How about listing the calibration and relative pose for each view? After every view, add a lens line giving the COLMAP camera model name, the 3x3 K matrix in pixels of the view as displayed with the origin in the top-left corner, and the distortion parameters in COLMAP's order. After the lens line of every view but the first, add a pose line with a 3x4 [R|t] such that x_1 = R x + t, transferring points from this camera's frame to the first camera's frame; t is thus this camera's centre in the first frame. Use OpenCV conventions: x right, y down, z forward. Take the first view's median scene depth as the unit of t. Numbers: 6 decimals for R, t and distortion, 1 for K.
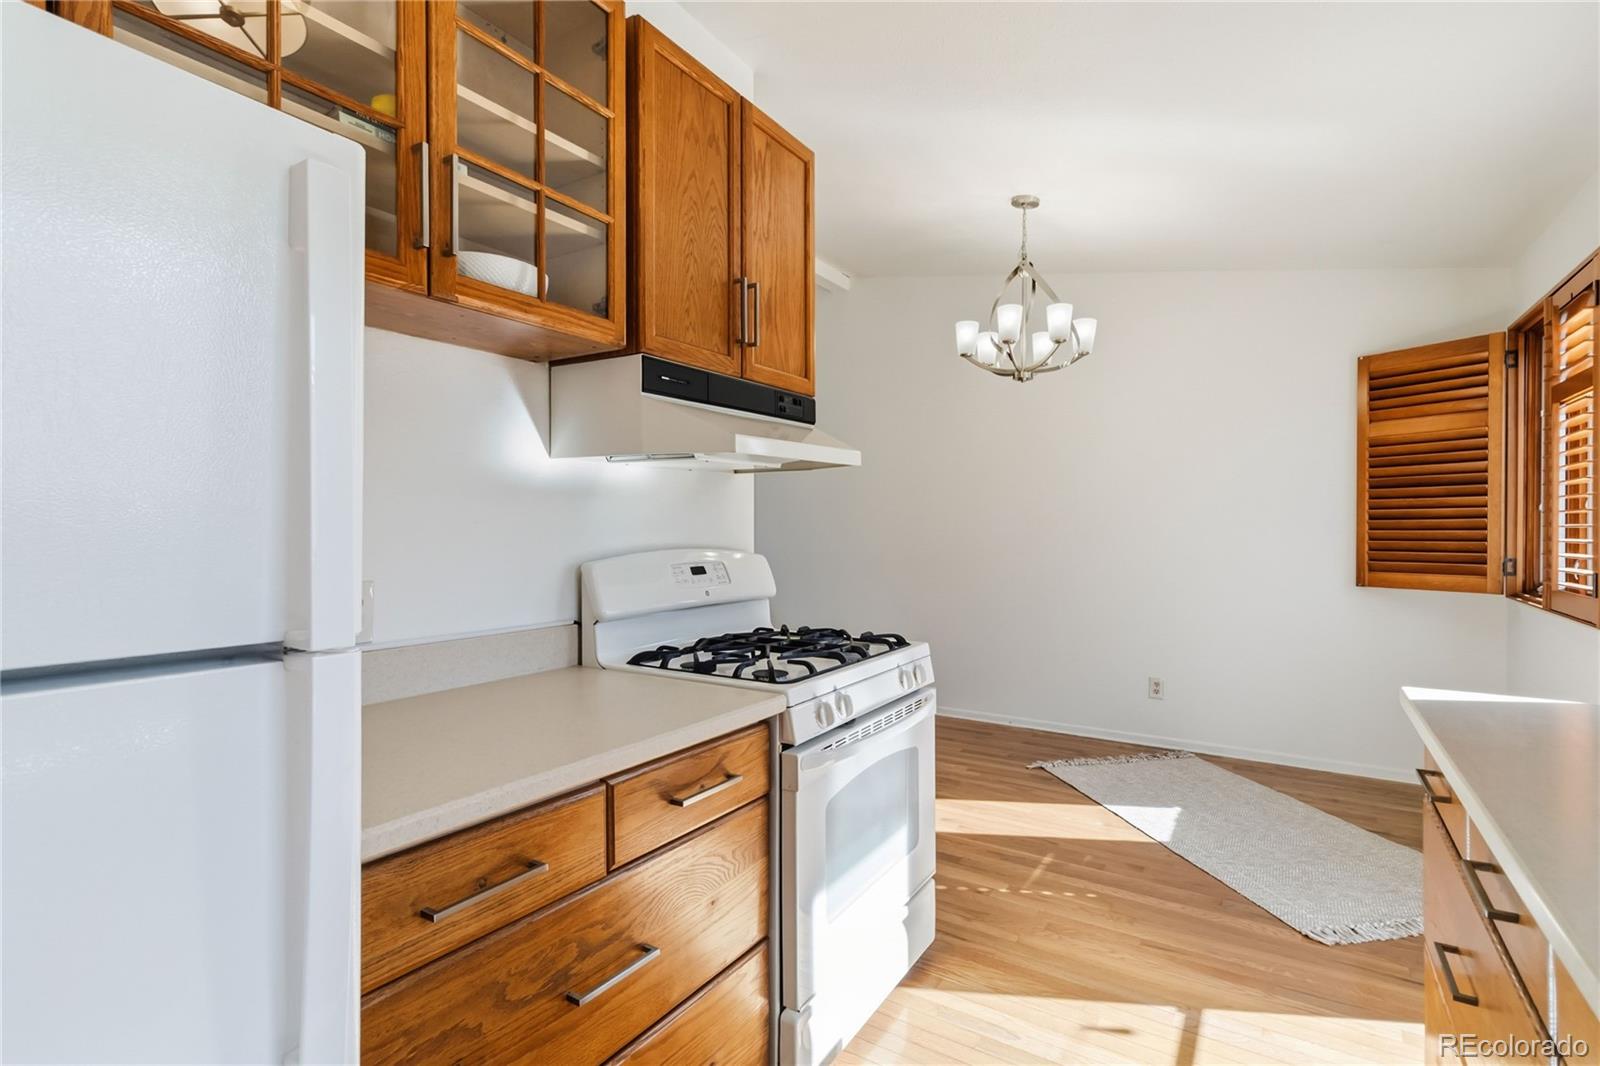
lens RADIAL K [[741.4, 0, 788.6], [0, 741.4, 540.8], [0, 0, 1]] dist [0.000710, -0.003157]
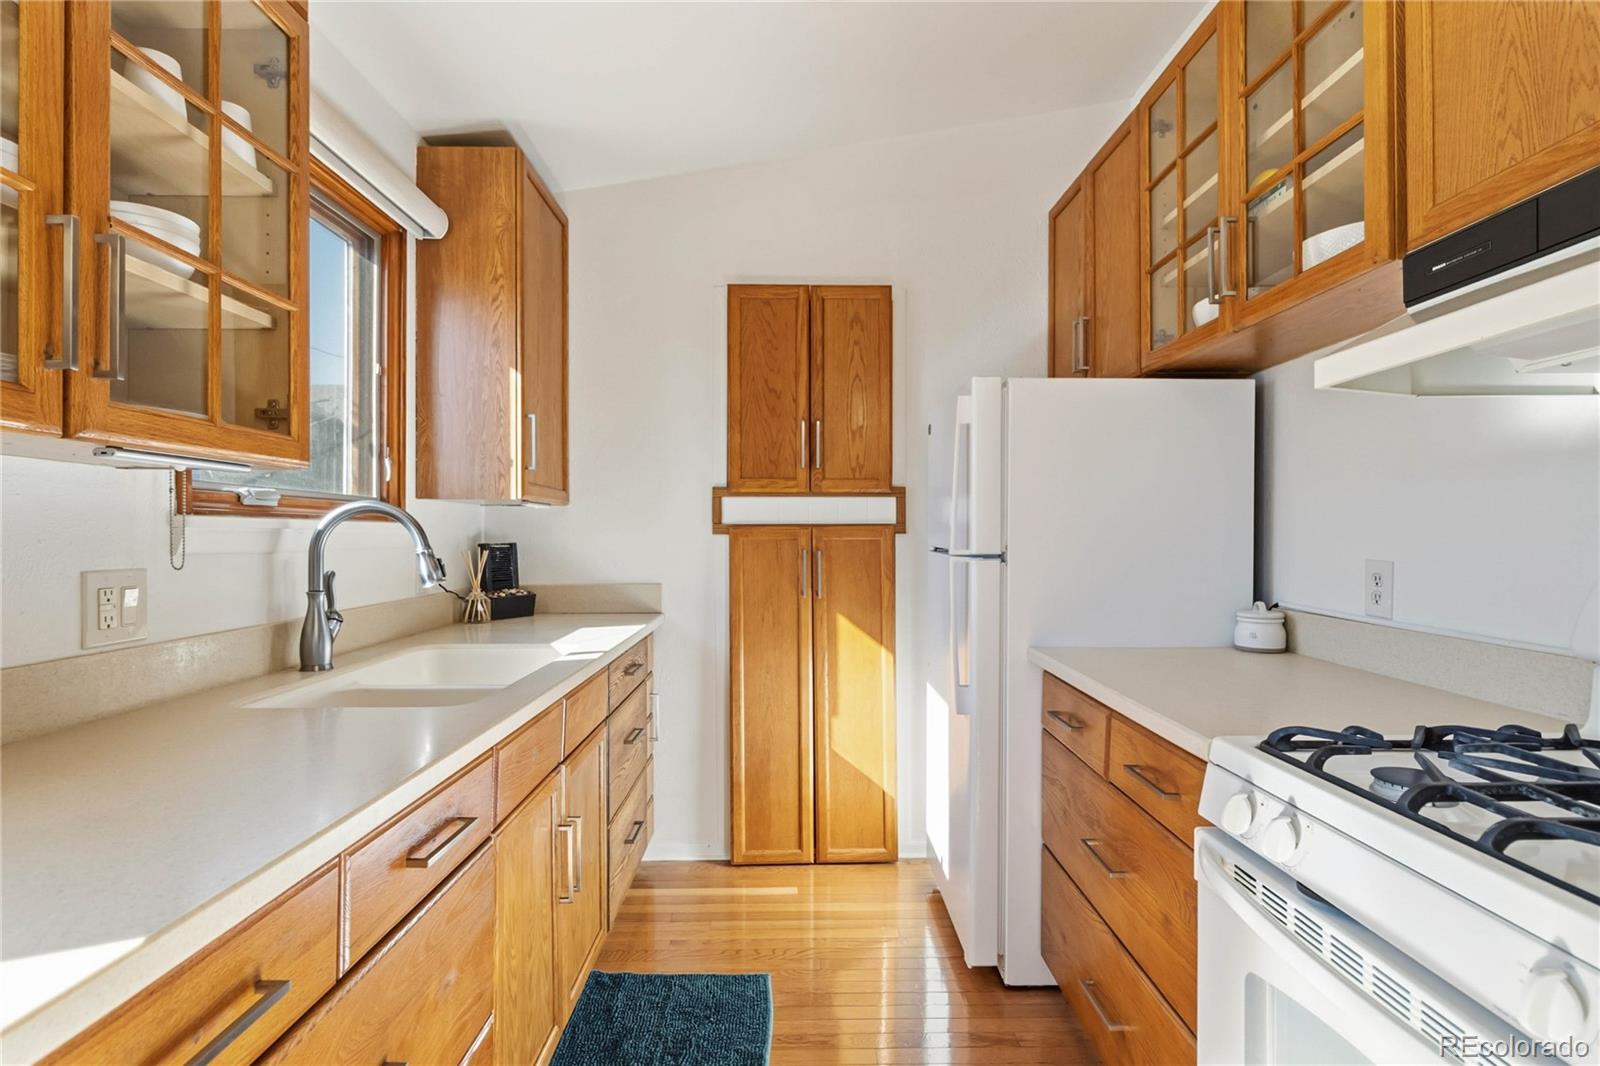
lens RADIAL K [[806.5, 0, 802.6], [0, 806.5, 542.1], [0, 0, 1]] dist [-0.001761, -0.000529]
pose [[-0.823919, 0.009131, -0.566634, 0.663152], [-0.008111, 0.999578, 0.027902, 0.000324], [0.566650, 0.027585, -0.823497, 1.247839]]
